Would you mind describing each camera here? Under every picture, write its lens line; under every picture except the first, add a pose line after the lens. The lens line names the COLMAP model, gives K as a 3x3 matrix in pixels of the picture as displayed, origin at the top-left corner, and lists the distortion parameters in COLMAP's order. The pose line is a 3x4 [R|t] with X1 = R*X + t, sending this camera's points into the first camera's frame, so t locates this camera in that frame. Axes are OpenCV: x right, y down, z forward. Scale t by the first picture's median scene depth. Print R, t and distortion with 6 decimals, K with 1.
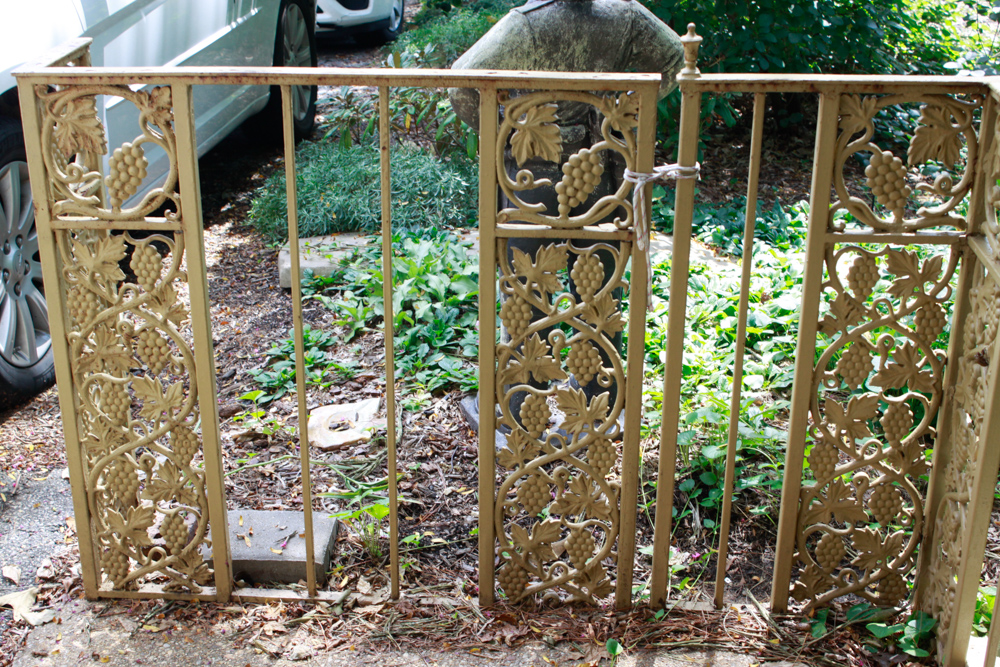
lens RADIAL K [[1427.2, 0, 500.3], [0, 1427.2, 332.3], [0, 0, 1]] dist [-0.059442, 0.000000]
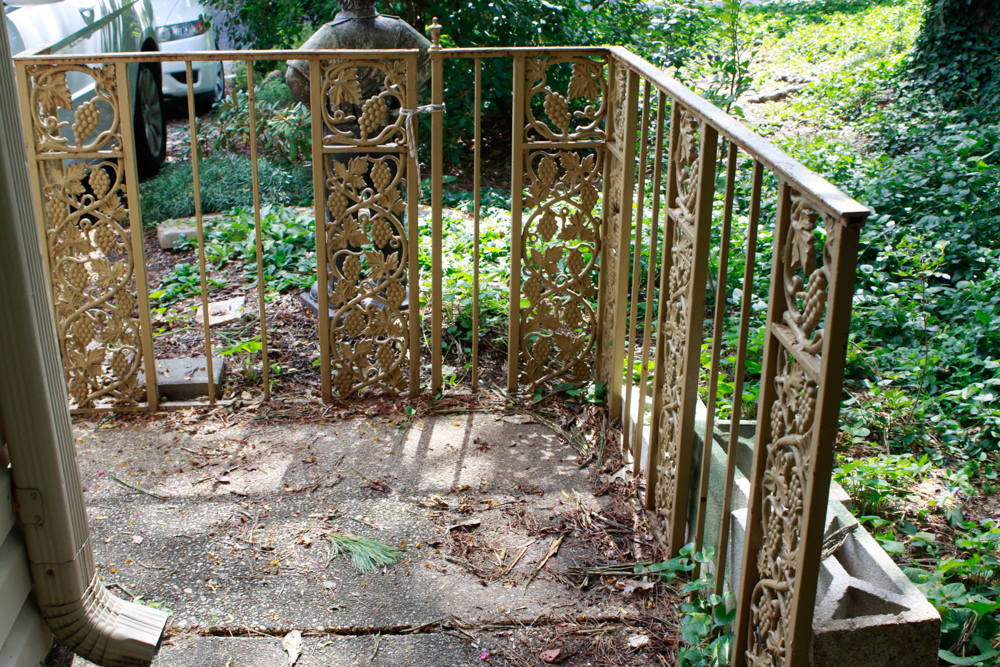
lens RADIAL K [[1217.7, 0, 497.4], [0, 1217.7, 333.8], [0, 0, 1]] dist [-0.077261, 0.000000]
pose [[0.986362, -0.052208, 0.156092, -0.030957], [0.058503, 0.997638, -0.036004, 0.184722], [-0.153844, 0.044645, 0.987086, -0.355339]]
